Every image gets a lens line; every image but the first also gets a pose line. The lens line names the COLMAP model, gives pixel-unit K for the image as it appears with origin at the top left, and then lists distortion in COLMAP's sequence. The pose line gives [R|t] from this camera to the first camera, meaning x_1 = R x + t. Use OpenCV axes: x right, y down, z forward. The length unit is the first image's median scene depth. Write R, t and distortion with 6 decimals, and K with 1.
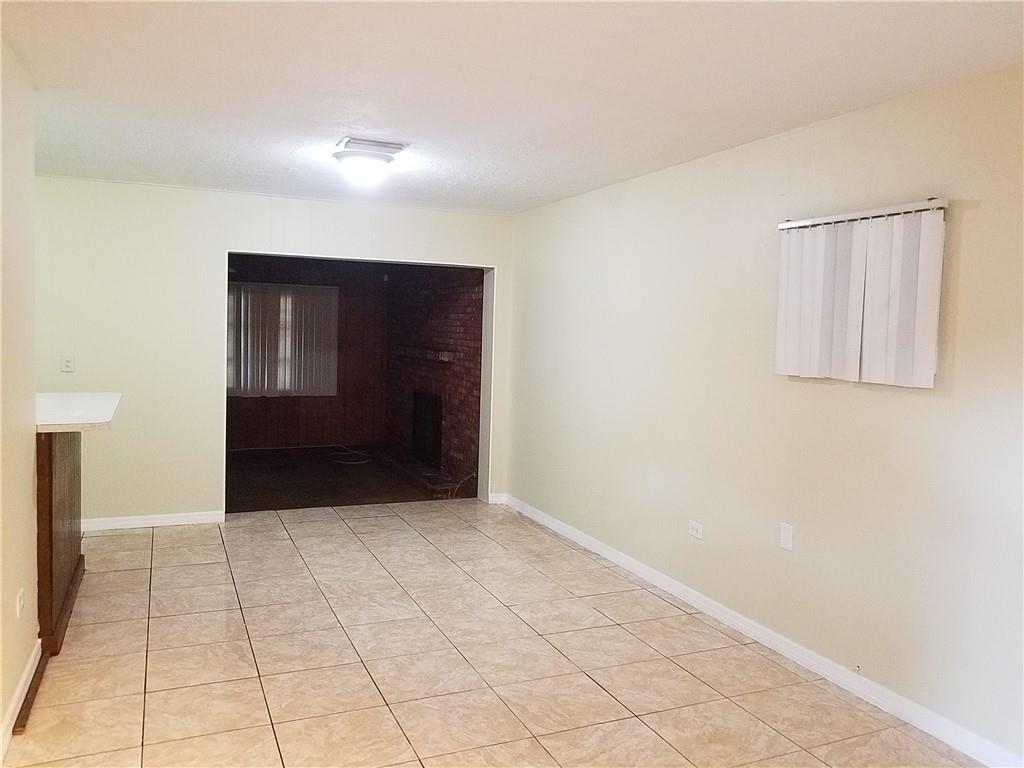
lens RADIAL K [[800.3, 0, 512.0], [0, 800.3, 384.0], [0, 0, 1]] dist [0.007946, 0.002967]
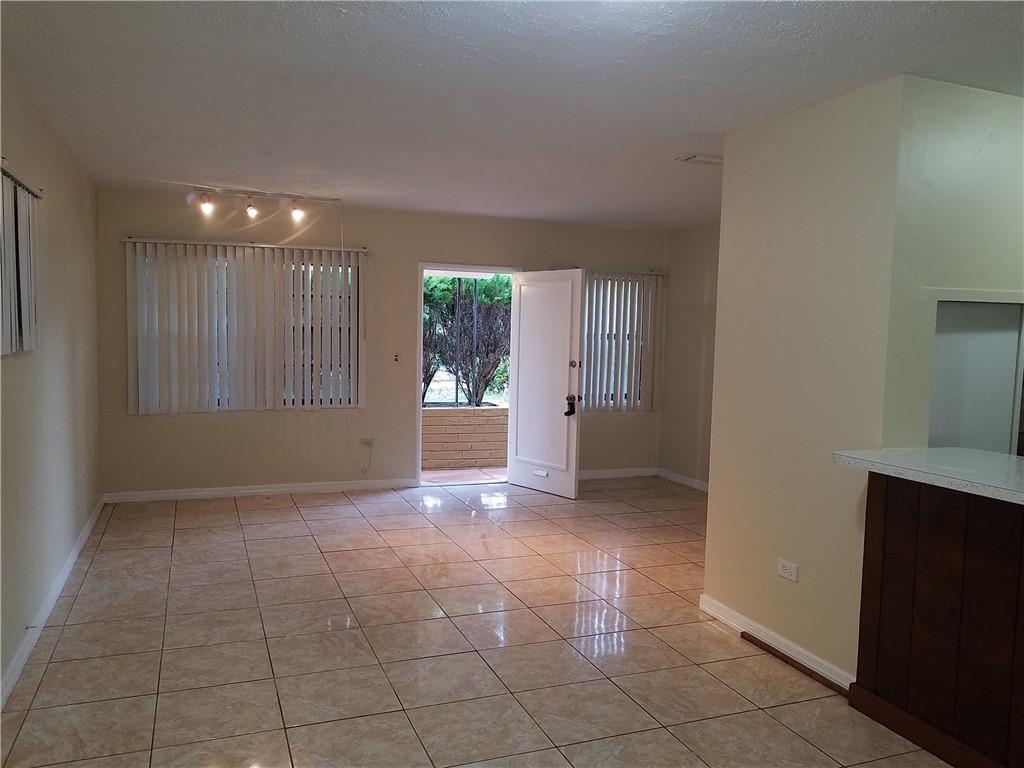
lens RADIAL K [[800.3, 0, 512.0], [0, 800.3, 384.0], [0, 0, 1]] dist [0.007946, 0.002967]
pose [[-0.997928, -0.055811, 0.032012, -0.199288], [-0.050656, 0.988292, 0.143922, -0.129391], [-0.039670, 0.142002, -0.989071, 1.866034]]
